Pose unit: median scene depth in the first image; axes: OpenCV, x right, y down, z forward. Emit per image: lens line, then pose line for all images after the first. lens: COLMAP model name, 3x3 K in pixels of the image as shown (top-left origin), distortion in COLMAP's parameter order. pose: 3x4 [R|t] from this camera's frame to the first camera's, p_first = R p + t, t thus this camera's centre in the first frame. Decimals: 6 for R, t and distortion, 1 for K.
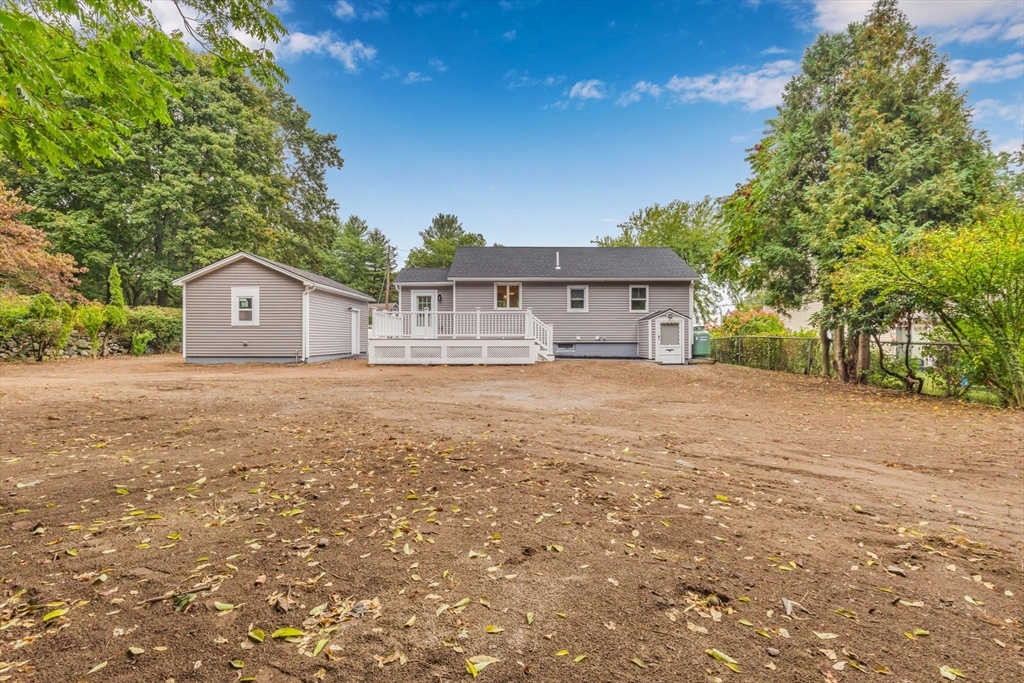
lens RADIAL K [[470.3, 0, 510.6], [0, 470.3, 341.7], [0, 0, 1]] dist [0.004226, 0.000541]
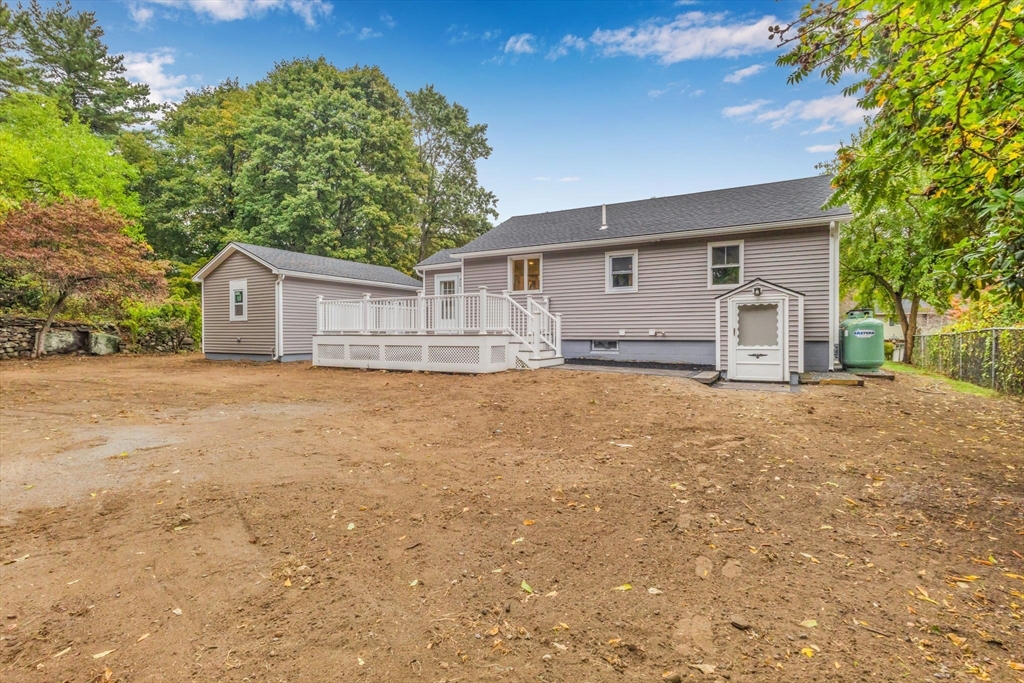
lens RADIAL K [[470.3, 0, 515.4], [0, 470.3, 337.2], [0, 0, 1]] dist [0.004226, 0.000541]
pose [[0.879776, 0.002542, -0.475381, 0.321946], [-0.000568, 0.999991, 0.004296, -0.004441], [0.475387, -0.003510, 0.879770, 0.366786]]
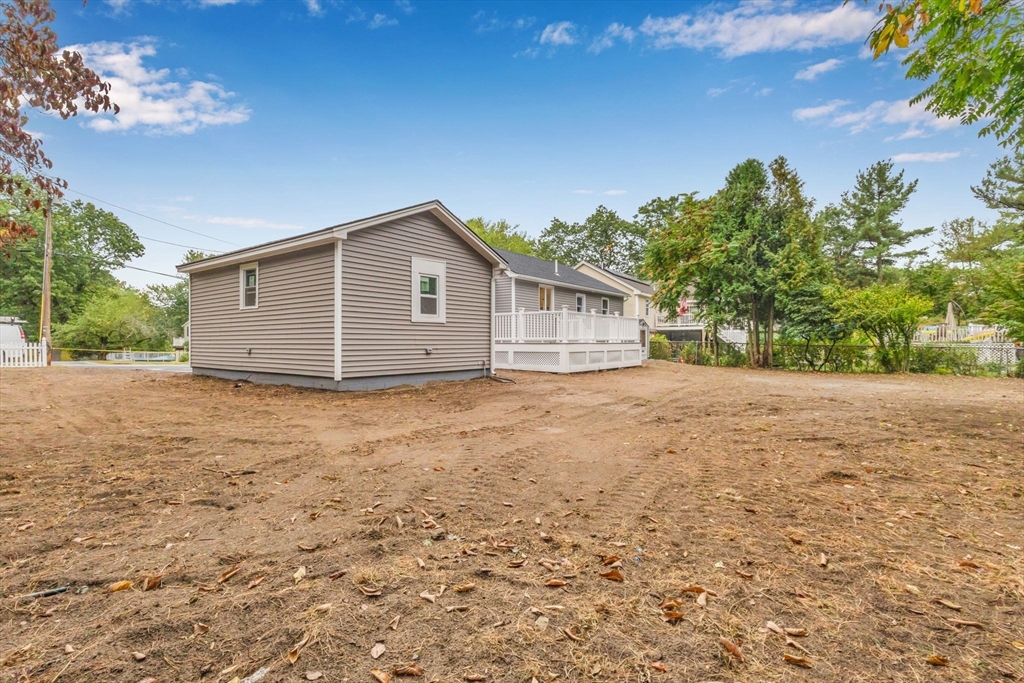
lens RADIAL K [[470.3, 0, 511.3], [0, 470.3, 339.4], [0, 0, 1]] dist [0.004226, 0.000541]
pose [[0.602753, 0.002771, 0.797923, -0.837945], [0.005507, 0.999956, -0.007633, -0.005756], [-0.797909, 0.008995, 0.602711, 0.467870]]
